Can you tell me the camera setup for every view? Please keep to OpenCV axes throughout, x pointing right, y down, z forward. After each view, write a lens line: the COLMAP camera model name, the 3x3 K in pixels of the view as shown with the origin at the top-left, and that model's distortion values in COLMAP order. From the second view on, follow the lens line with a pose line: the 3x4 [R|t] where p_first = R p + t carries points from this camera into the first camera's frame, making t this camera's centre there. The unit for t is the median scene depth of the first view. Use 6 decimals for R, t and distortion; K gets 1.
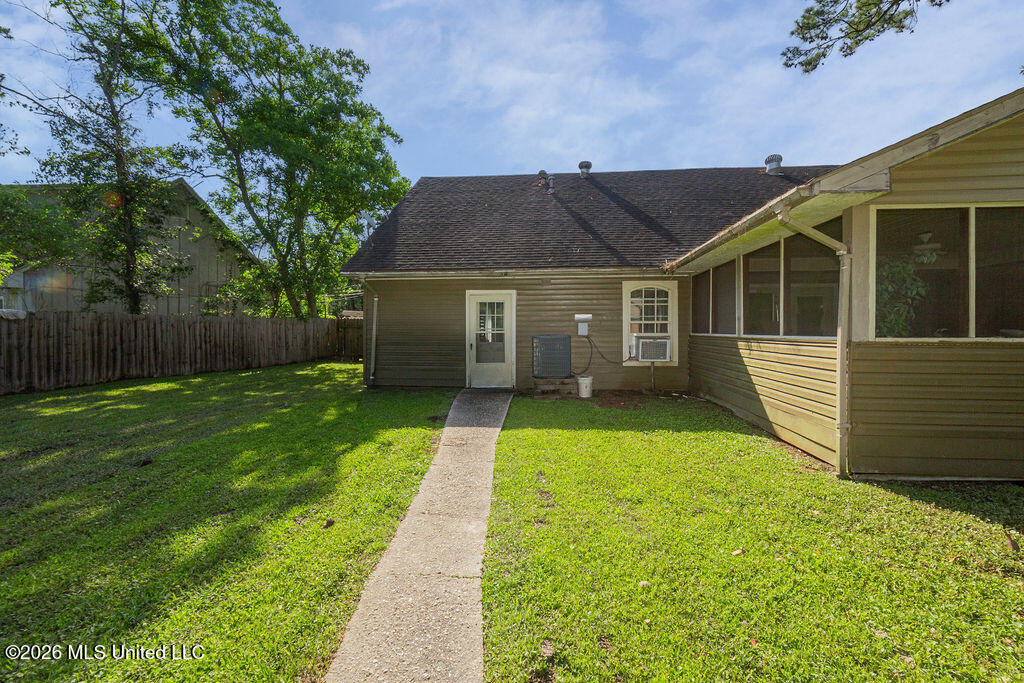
lens RADIAL K [[412.6, 0, 526.4], [0, 412.6, 330.8], [0, 0, 1]] dist [-0.018825, 0.010598]
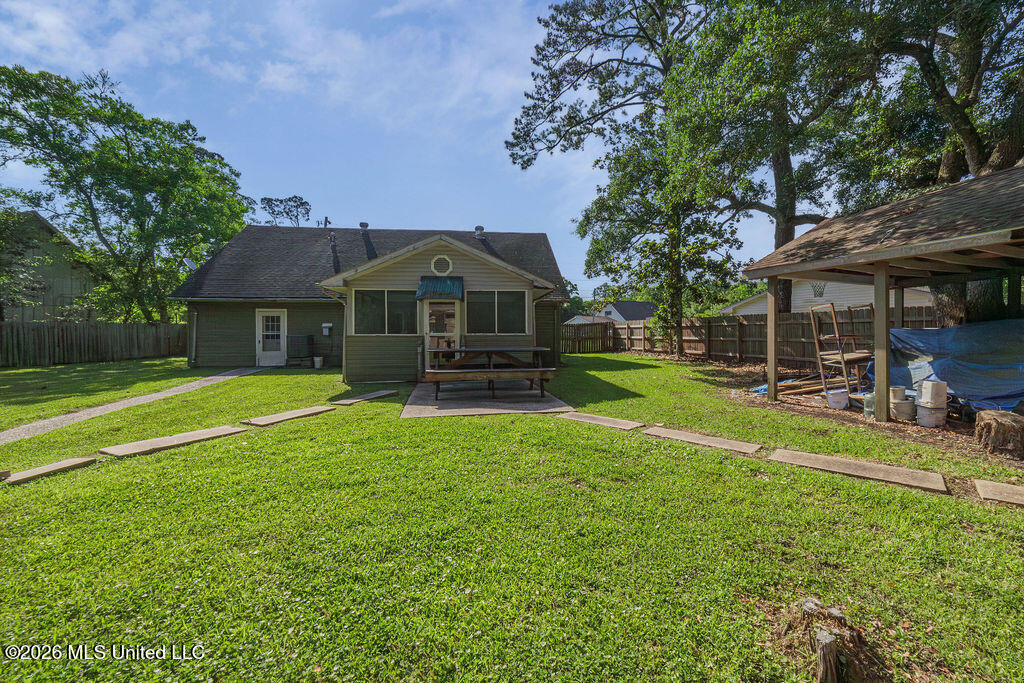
lens RADIAL K [[412.6, 0, 526.4], [0, 412.6, 330.8], [0, 0, 1]] dist [-0.018825, 0.010598]
pose [[0.977284, -0.001501, 0.211929, 0.409037], [0.003059, 0.999971, -0.007022, 0.004950], [-0.211912, 0.007510, 0.977260, -0.621898]]
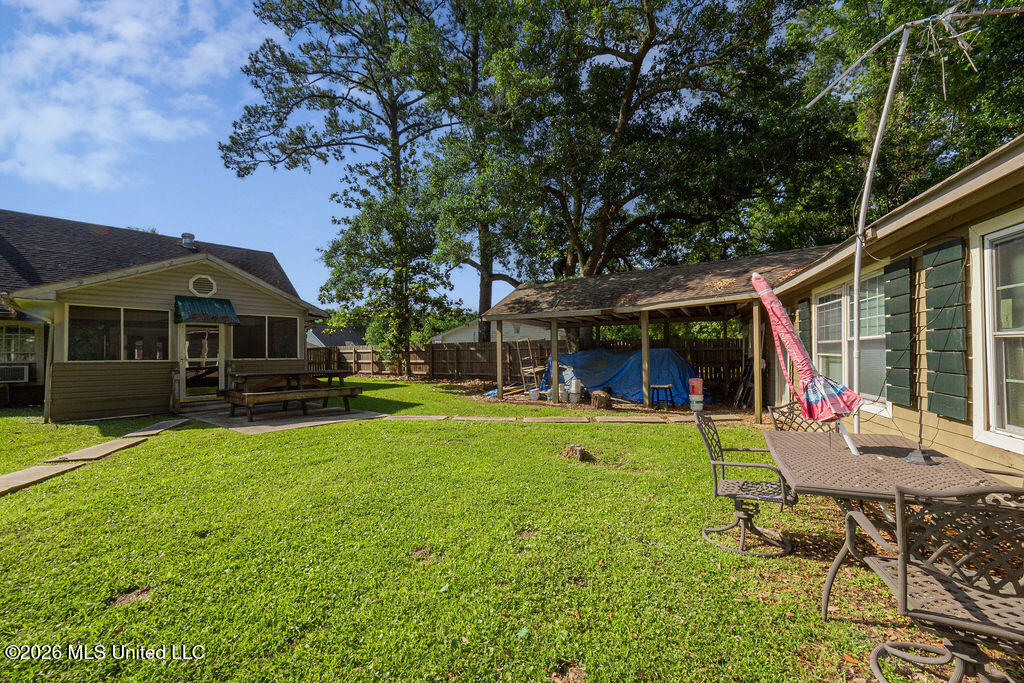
lens RADIAL K [[413.9, 0, 529.3], [0, 413.9, 344.7], [0, 0, 1]] dist [-0.017959, 0.006091]
pose [[0.582001, 0.015058, 0.813049, 0.137492], [0.011591, 0.999573, -0.026810, 0.005325], [-0.813106, 0.025028, 0.581578, -0.723619]]
